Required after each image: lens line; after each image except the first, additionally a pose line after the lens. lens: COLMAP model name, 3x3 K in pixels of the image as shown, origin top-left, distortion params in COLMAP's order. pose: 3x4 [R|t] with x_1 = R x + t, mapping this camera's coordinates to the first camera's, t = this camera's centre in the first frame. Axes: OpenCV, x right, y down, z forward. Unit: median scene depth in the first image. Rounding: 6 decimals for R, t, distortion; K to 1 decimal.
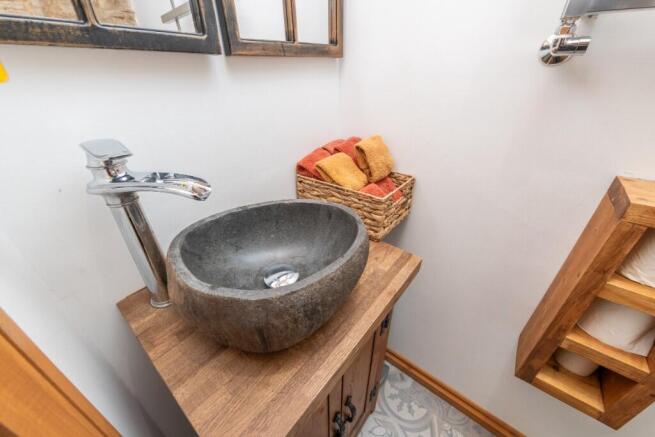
lens RADIAL K [[253.7, 0, 327.2], [0, 253.7, 219.5], [0, 0, 1]] dist [0.000308, -0.000428]
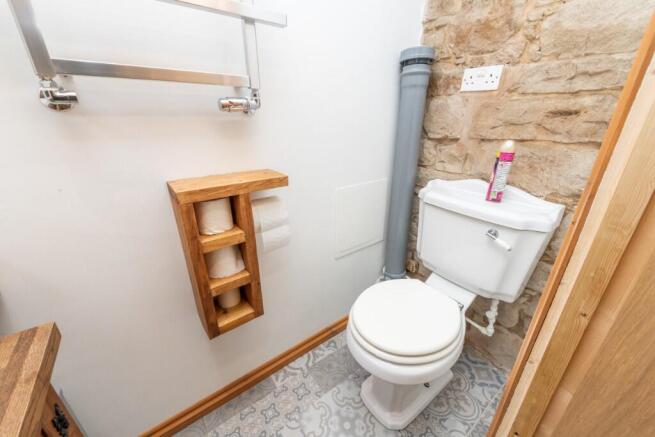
lens RADIAL K [[253.7, 0, 327.2], [0, 253.7, 219.5], [0, 0, 1]] dist [0.000308, -0.000428]
pose [[0.239345, -0.364811, 0.899793, -0.042149], [0.488383, 0.846192, 0.213169, 0.119600], [-0.839164, 0.388422, 0.380700, -0.203918]]
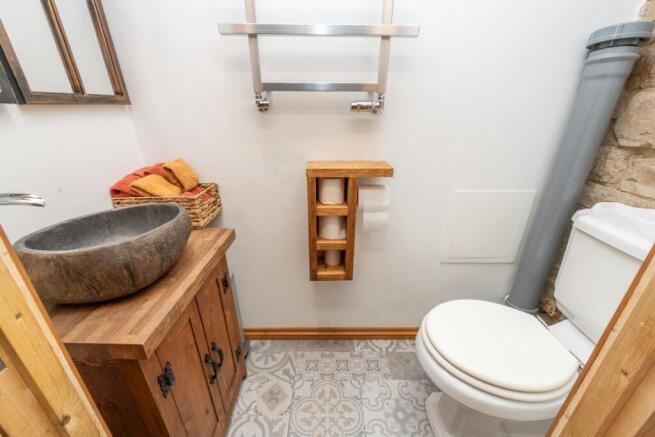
lens RADIAL K [[254.7, 0, 327.5], [0, 254.7, 218.5], [0, 0, 1]] dist [-0.000841, -0.000472]
pose [[0.771775, -0.241594, 0.588214, -0.077264], [0.318302, 0.947562, -0.028445, 0.294780], [-0.550497, 0.209183, 0.808205, -0.530361]]
